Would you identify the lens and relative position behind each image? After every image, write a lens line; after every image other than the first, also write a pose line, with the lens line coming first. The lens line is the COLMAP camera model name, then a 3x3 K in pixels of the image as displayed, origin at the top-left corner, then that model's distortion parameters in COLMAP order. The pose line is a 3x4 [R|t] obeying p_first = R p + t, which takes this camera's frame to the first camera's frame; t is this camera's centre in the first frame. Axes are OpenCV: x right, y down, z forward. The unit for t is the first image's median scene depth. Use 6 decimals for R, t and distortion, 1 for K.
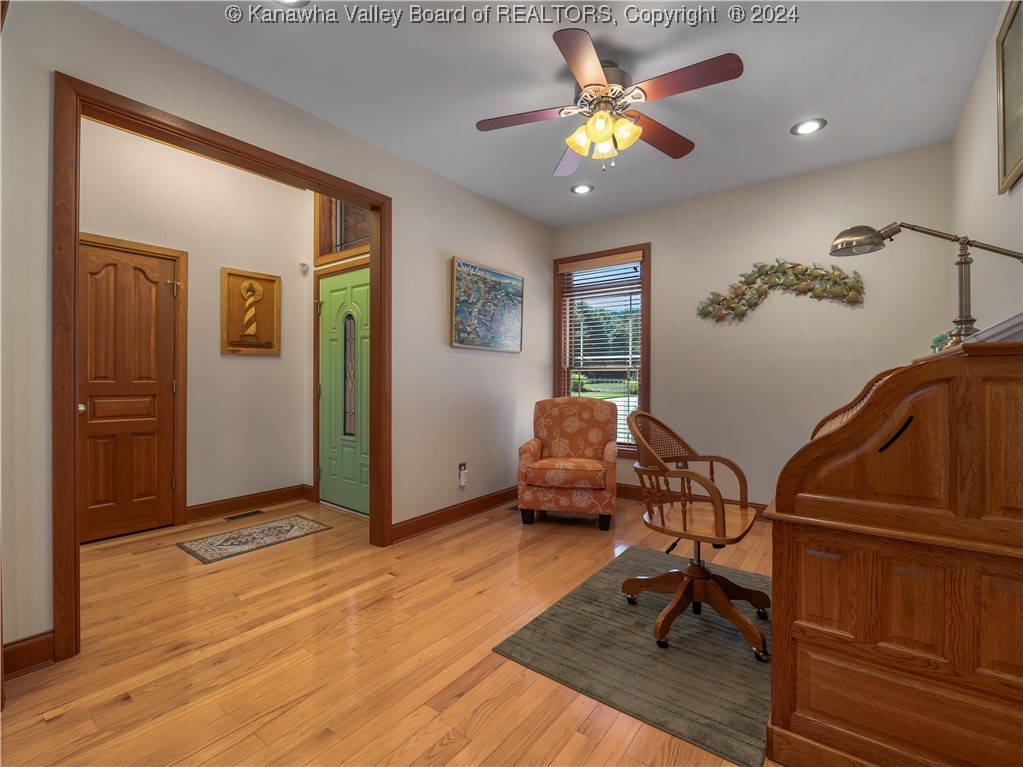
lens RADIAL K [[459.7, 0, 506.5], [0, 459.7, 378.3], [0, 0, 1]] dist [-0.007938, 0.000072]
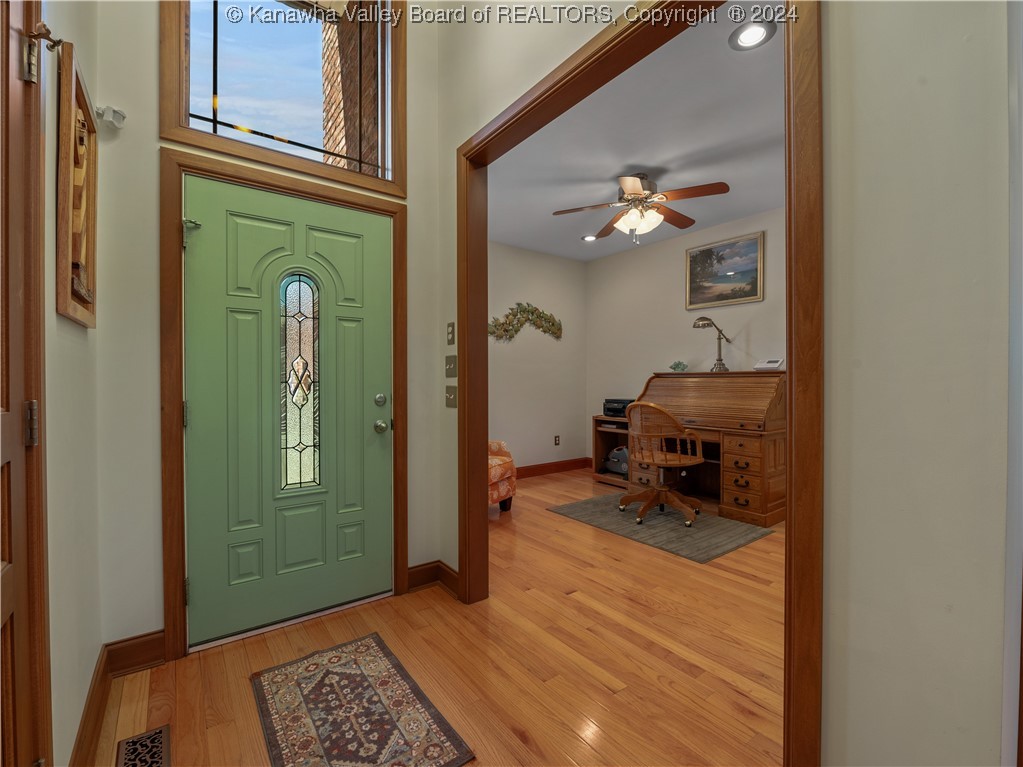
lens RADIAL K [[456.7, 0, 509.4], [0, 456.7, 383.8], [0, 0, 1]] dist [-0.008112, -0.000703]
pose [[0.272460, -0.011158, 0.962102, -0.895221], [0.006109, 0.999933, 0.009866, -0.007089], [-0.962148, 0.003189, 0.272510, 0.660210]]
